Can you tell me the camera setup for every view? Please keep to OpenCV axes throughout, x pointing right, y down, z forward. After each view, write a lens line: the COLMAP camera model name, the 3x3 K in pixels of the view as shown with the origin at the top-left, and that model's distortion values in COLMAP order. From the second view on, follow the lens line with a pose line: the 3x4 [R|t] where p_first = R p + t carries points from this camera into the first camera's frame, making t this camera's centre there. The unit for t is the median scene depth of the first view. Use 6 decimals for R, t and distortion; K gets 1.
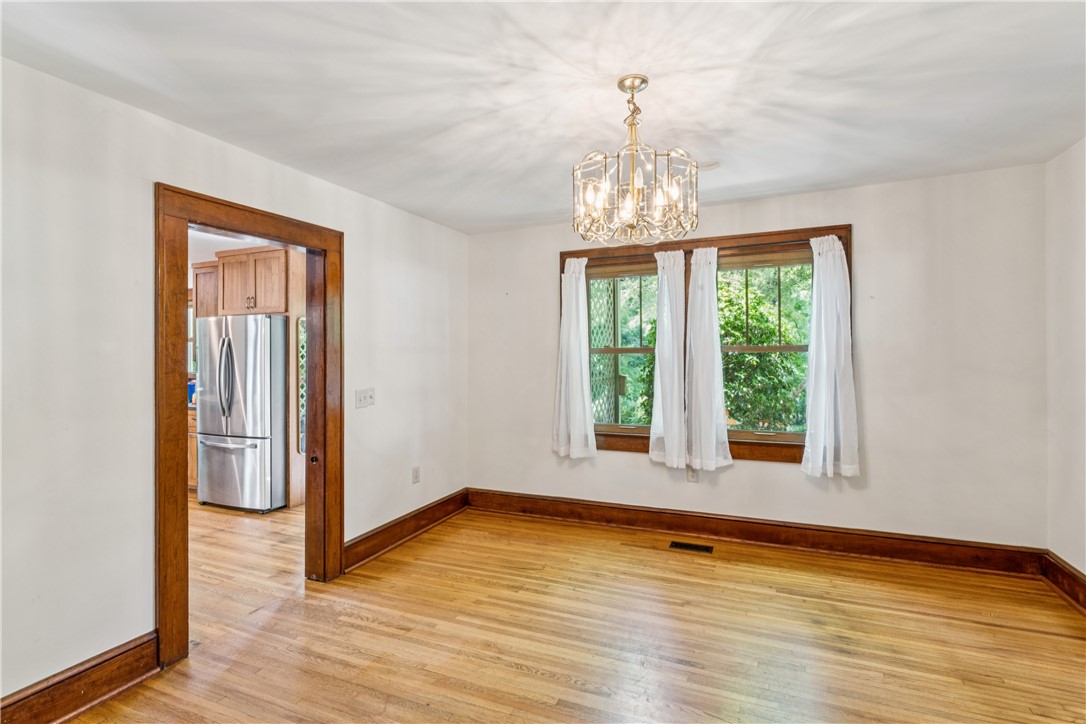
lens RADIAL K [[507.2, 0, 535.9], [0, 507.2, 353.5], [0, 0, 1]] dist [-0.001964, 0.000157]
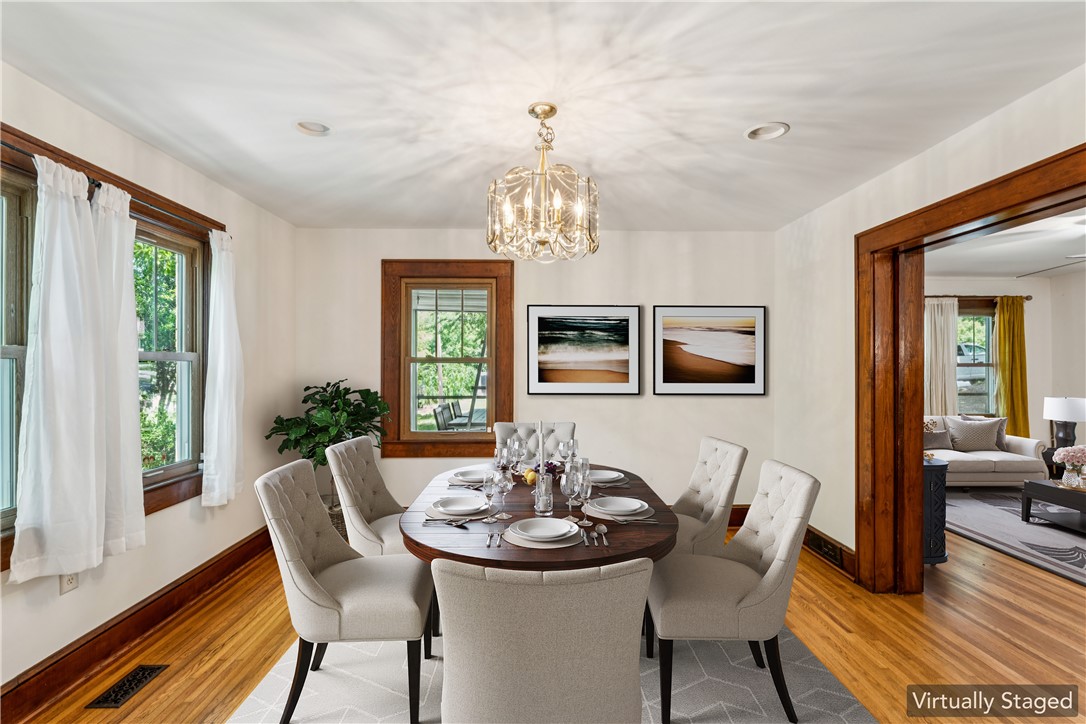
lens RADIAL K [[507.2, 0, 541.0], [0, 507.2, 368.9], [0, 0, 1]] dist [-0.001964, 0.000157]
pose [[-0.409955, 0.002522, 0.912102, -0.608370], [-0.004167, 0.999981, -0.004638, 0.014126], [-0.912096, -0.005702, -0.409936, 1.118524]]
